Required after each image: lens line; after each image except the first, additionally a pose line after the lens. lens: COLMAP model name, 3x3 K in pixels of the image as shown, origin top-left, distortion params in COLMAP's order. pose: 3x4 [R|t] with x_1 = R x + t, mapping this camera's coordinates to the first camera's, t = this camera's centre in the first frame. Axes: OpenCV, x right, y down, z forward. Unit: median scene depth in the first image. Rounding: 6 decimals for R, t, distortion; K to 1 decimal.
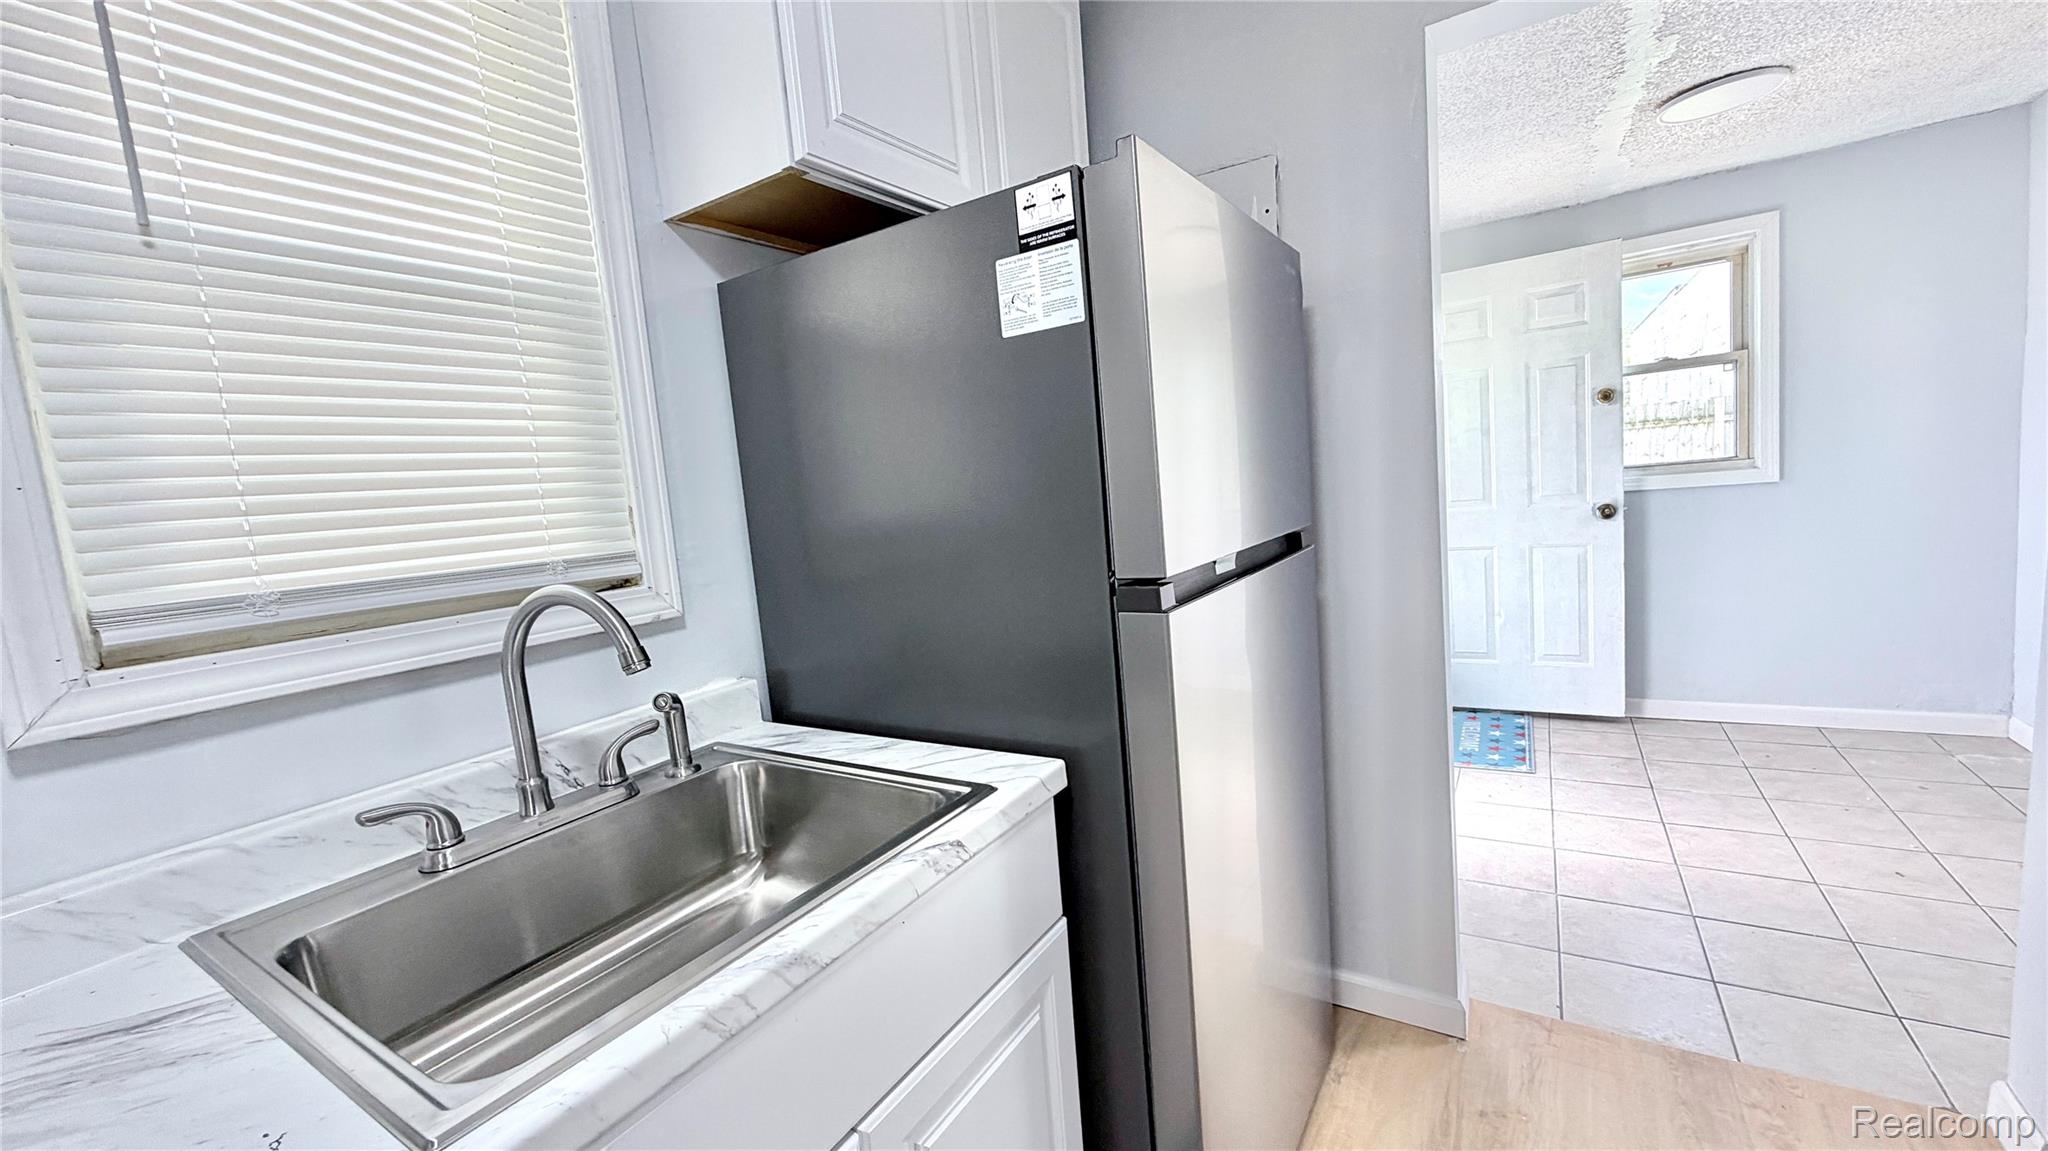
lens RADIAL K [[816.6, 0, 1013.3], [0, 816.6, 582.4], [0, 0, 1]] dist [-0.001306, 0.001443]
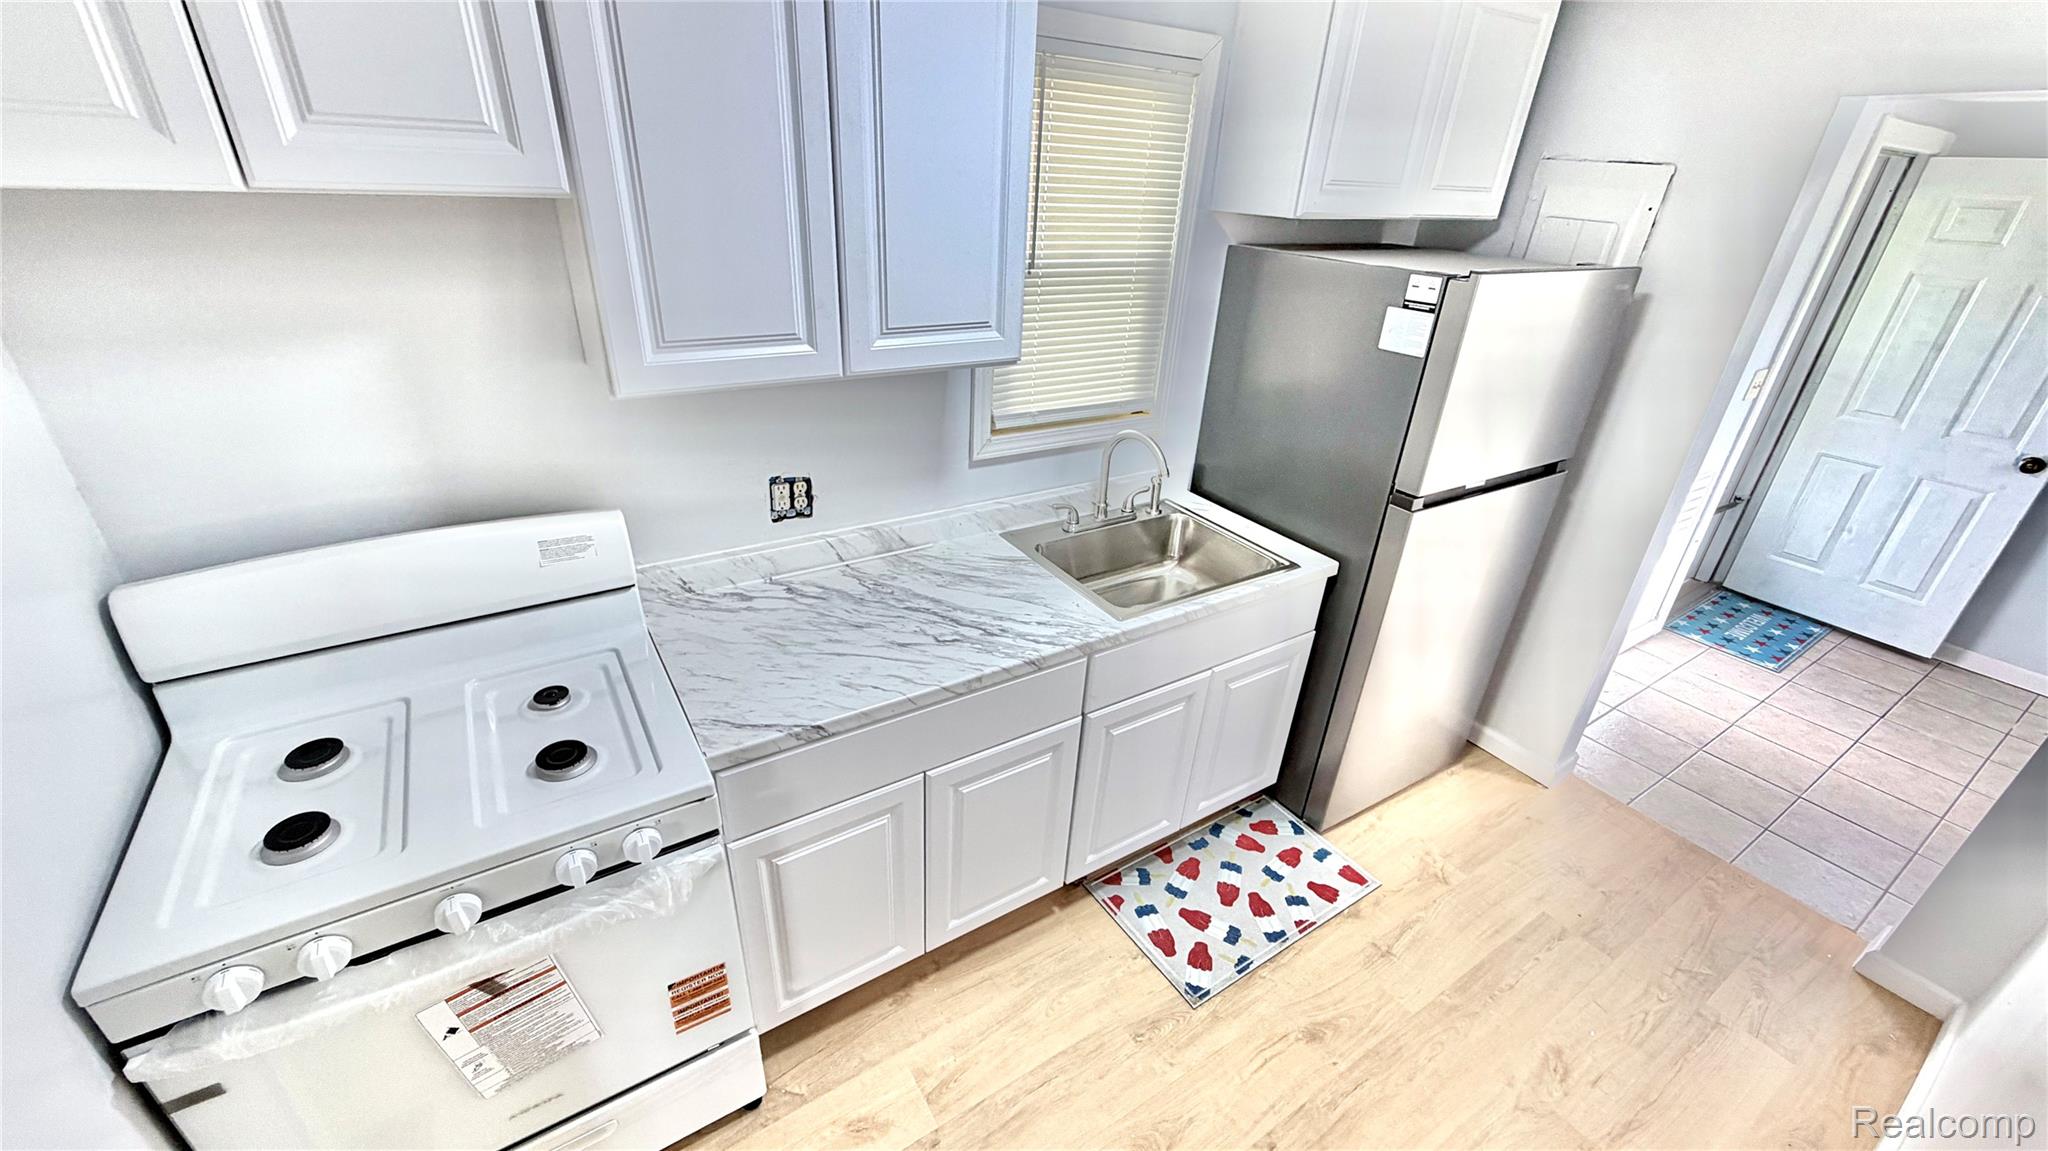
lens RADIAL K [[816.6, 0, 1017.0], [0, 816.6, 572.9], [0, 0, 1]] dist [-0.001306, 0.001443]
pose [[0.898800, 0.305667, -0.314208, -0.010408], [-0.178042, 0.909548, 0.375530, -0.336693], [0.400574, -0.281584, 0.871924, -0.978956]]
